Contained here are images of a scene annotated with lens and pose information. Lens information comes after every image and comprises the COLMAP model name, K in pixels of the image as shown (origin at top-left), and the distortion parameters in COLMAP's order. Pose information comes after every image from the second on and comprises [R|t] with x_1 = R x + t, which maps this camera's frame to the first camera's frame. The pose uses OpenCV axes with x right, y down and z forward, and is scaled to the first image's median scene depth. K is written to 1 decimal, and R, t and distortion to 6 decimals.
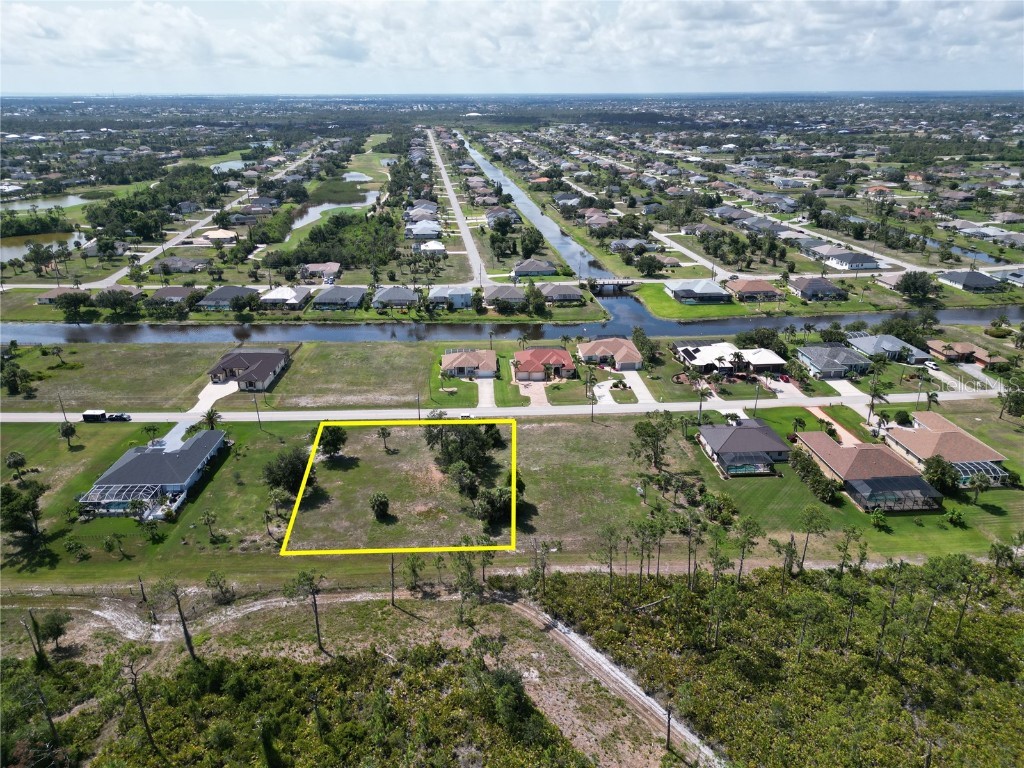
lens RADIAL K [[716.2, 0, 509.5], [0, 716.2, 381.9], [0, 0, 1]] dist [0.072829, -0.070431]
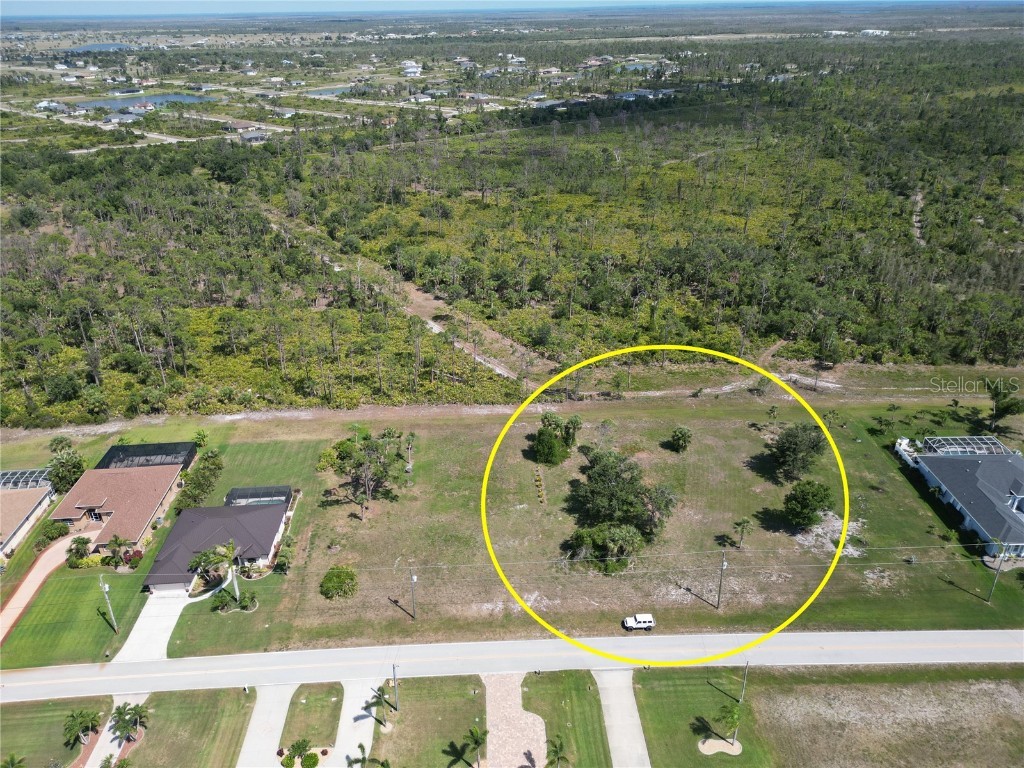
lens RADIAL K [[716.2, 0, 509.5], [0, 716.2, 381.9], [0, 0, 1]] dist [0.072829, -0.070431]
pose [[-0.999666, 0.011577, 0.023107, 0.022412], [0.025085, 0.649768, 0.759719, -0.431345], [-0.006219, 0.760045, -0.649841, 1.066364]]
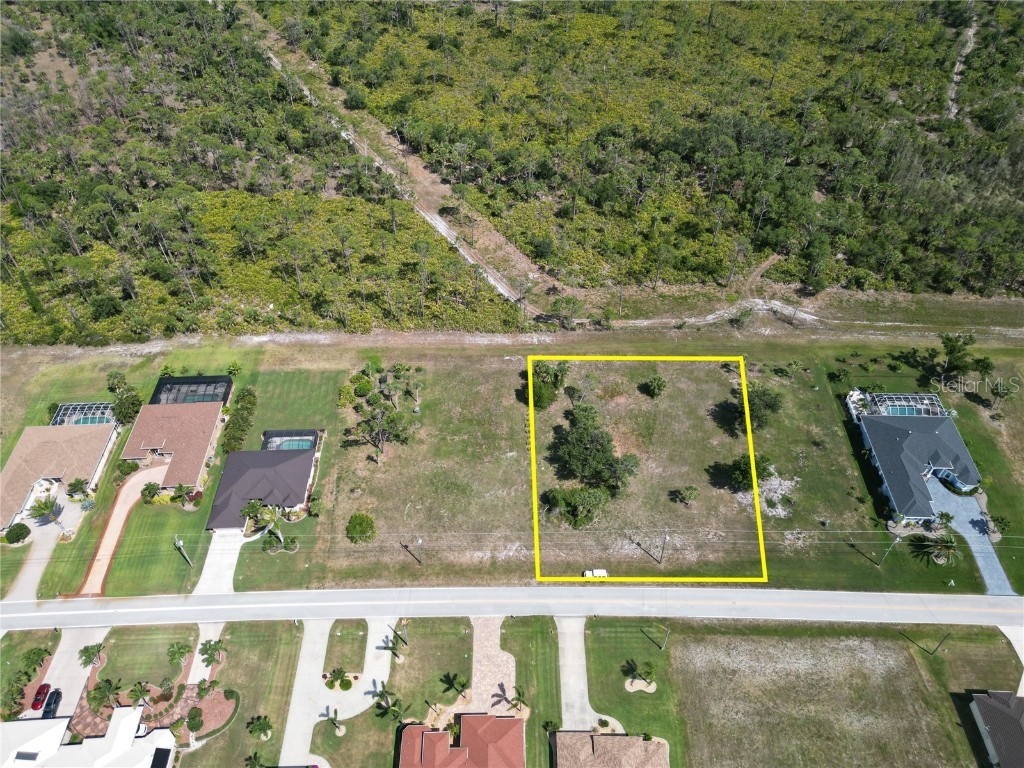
lens RADIAL K [[716.2, 0, 509.5], [0, 716.2, 381.9], [0, 0, 1]] dist [0.072829, -0.070431]
pose [[-0.998496, -0.025233, 0.048670, -0.003483], [0.036419, 0.358287, 0.932901, -0.595025], [-0.040978, 0.933270, -0.356829, 0.941996]]
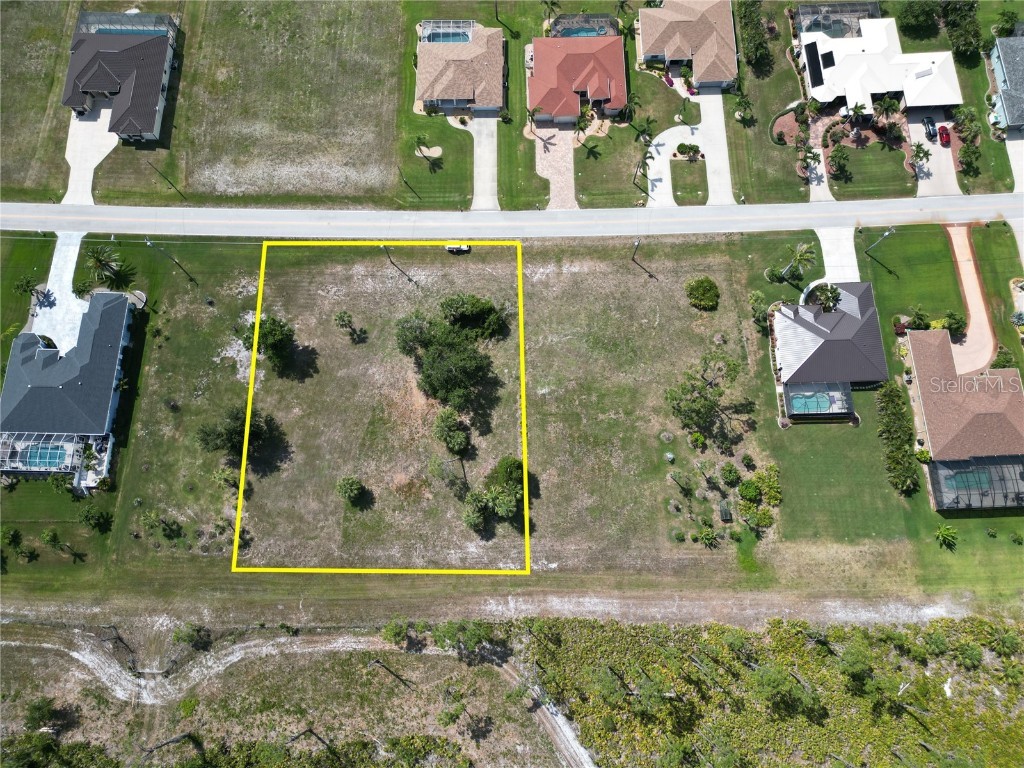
lens RADIAL K [[716.2, 0, 509.5], [0, 716.2, 381.9], [0, 0, 1]] dist [0.072829, -0.070431]
pose [[0.999086, 0.039675, -0.015916, 0.008316], [-0.011144, 0.601182, 0.799034, -0.383524], [0.041270, -0.798127, 0.601075, 0.406265]]
